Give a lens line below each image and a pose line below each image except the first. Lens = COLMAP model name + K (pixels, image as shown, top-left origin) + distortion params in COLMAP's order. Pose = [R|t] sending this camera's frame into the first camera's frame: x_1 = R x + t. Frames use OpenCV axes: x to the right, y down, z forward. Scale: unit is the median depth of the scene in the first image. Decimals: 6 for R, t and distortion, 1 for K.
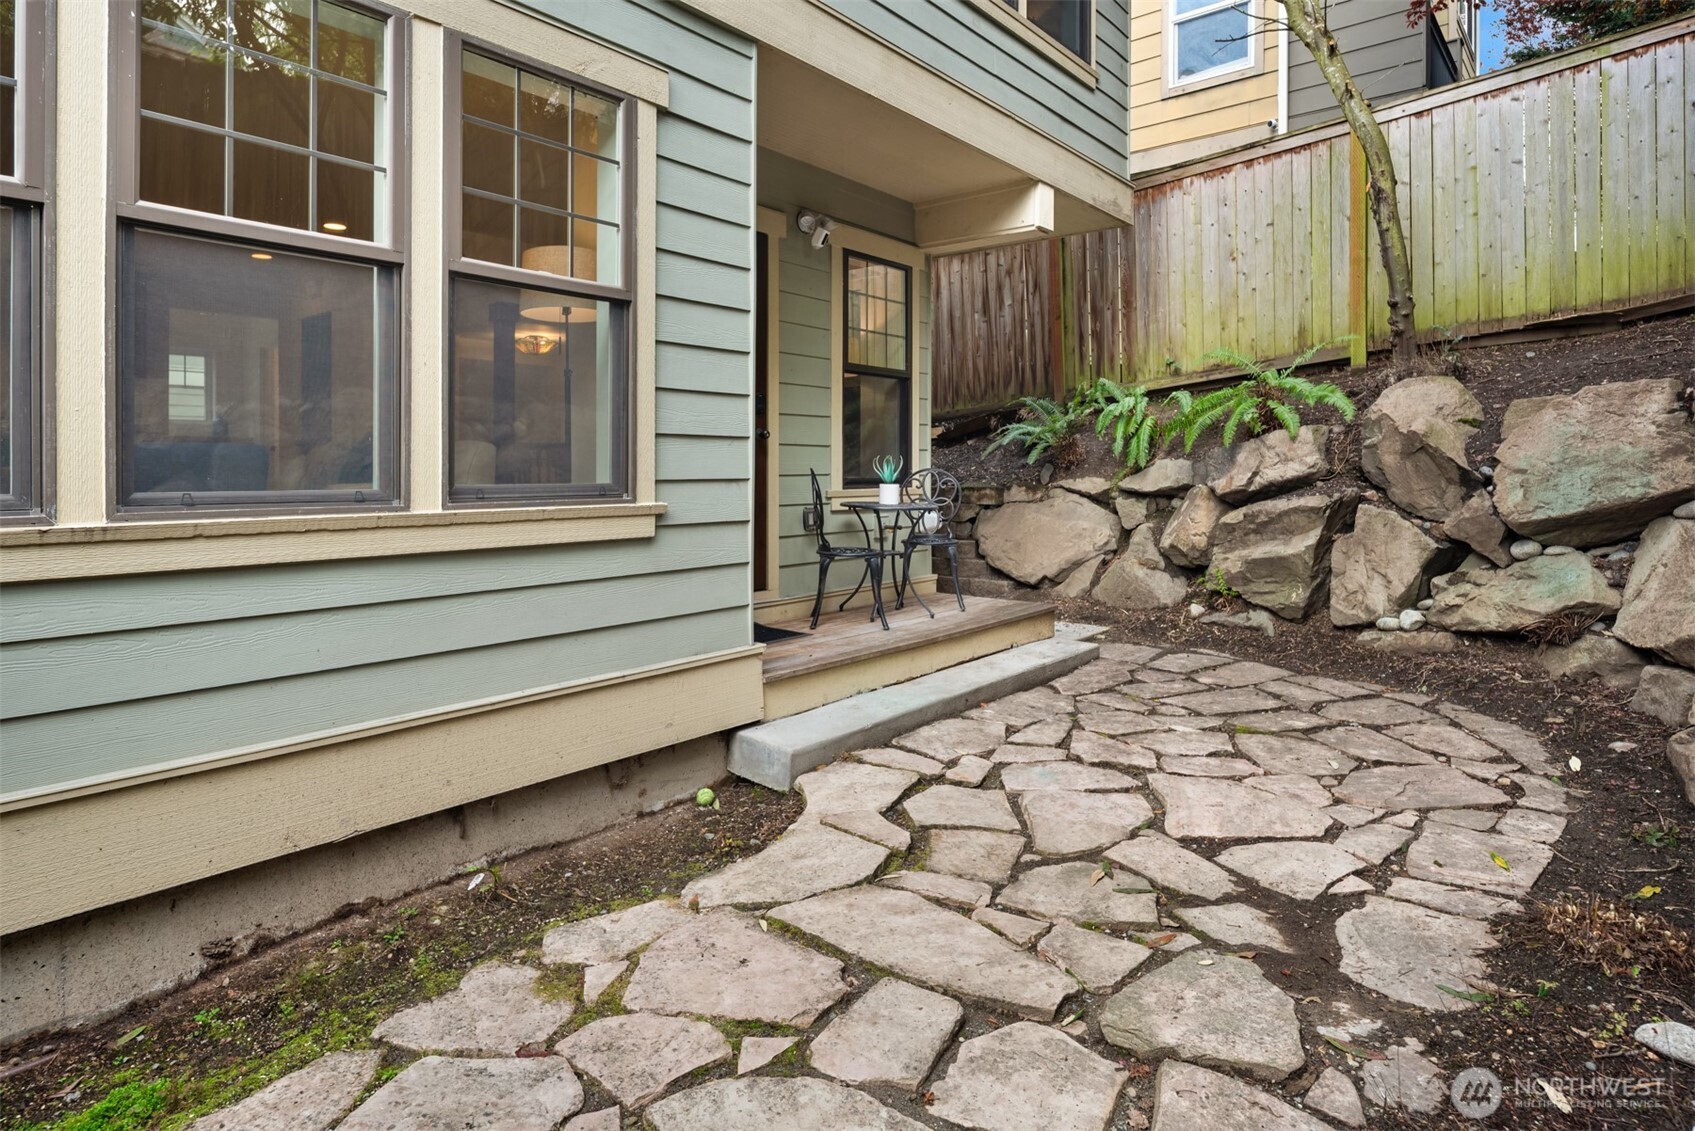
lens RADIAL K [[938.5, 0, 808.8], [0, 938.5, 457.3], [0, 0, 1]] dist [-0.002259, -0.006706]
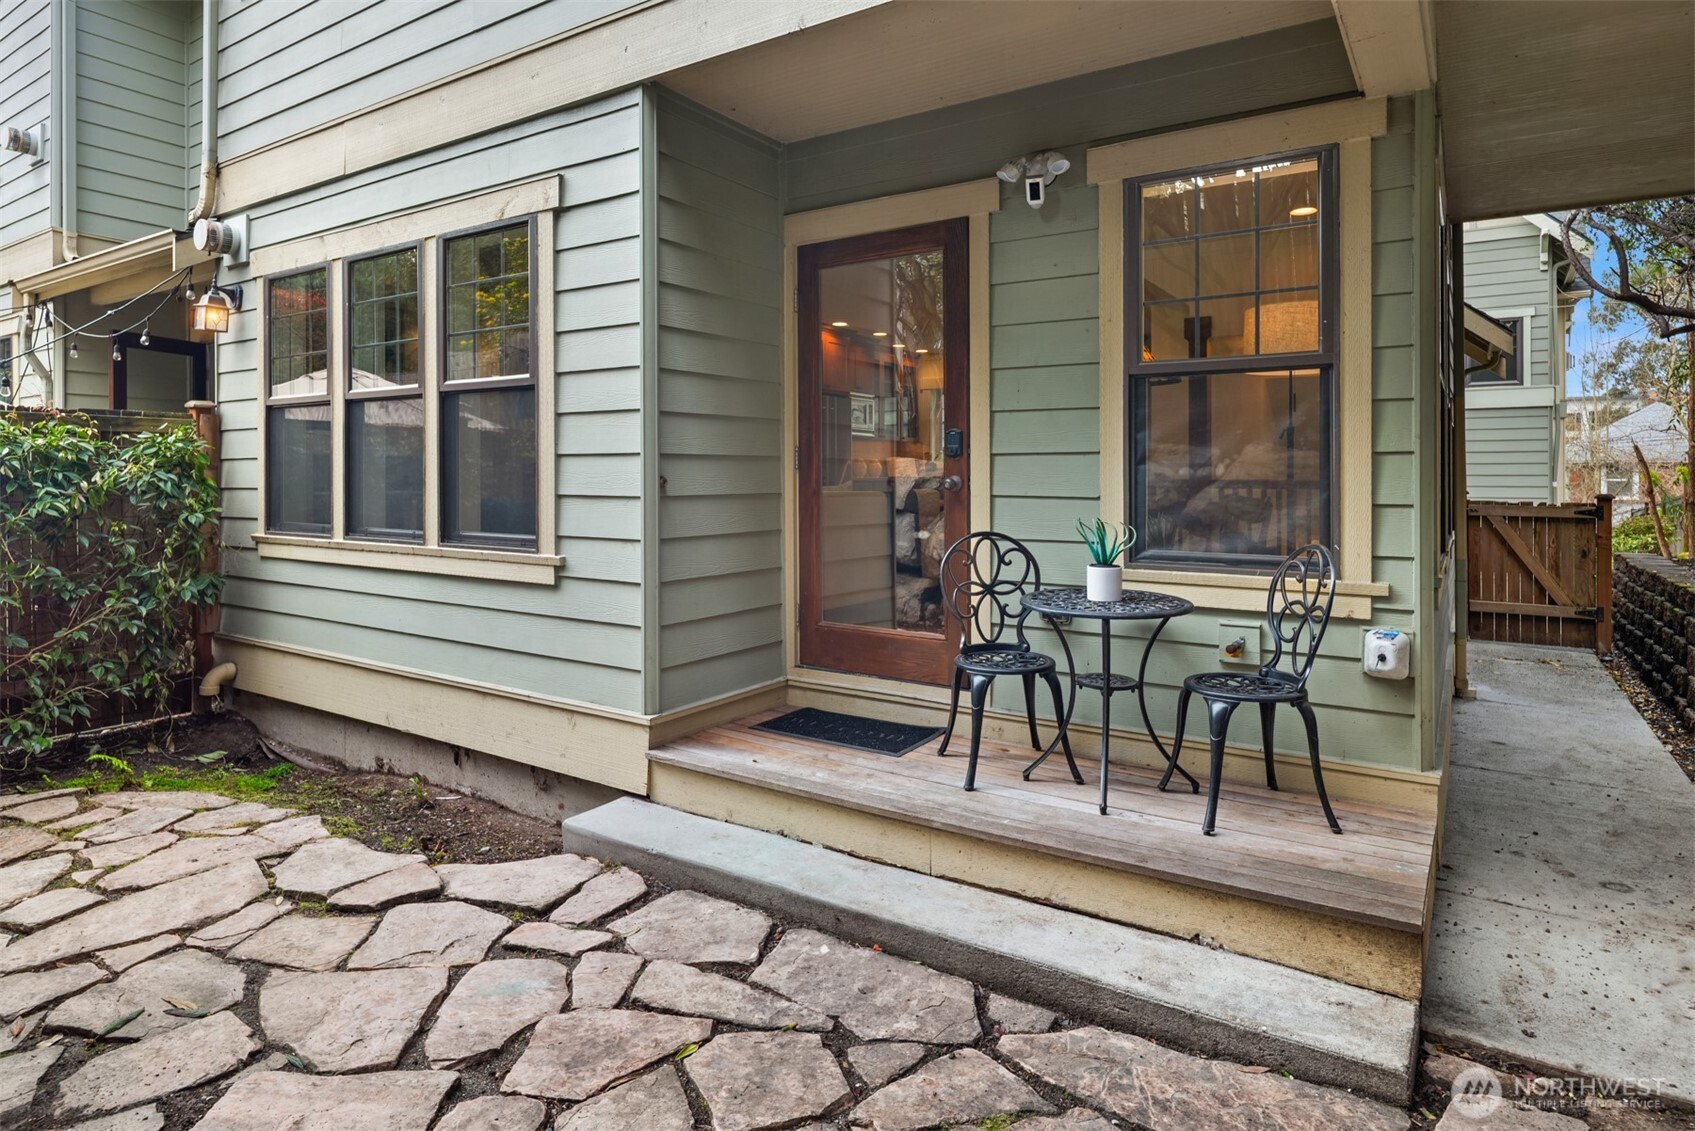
lens RADIAL K [[938.5, 0, 849.7], [0, 938.5, 471.6], [0, 0, 1]] dist [-0.002259, -0.006706]
pose [[0.143163, -0.004763, -0.989688, 0.993527], [0.008356, 0.999959, -0.003604, -0.046010], [0.989664, -0.007754, 0.143197, 1.159581]]
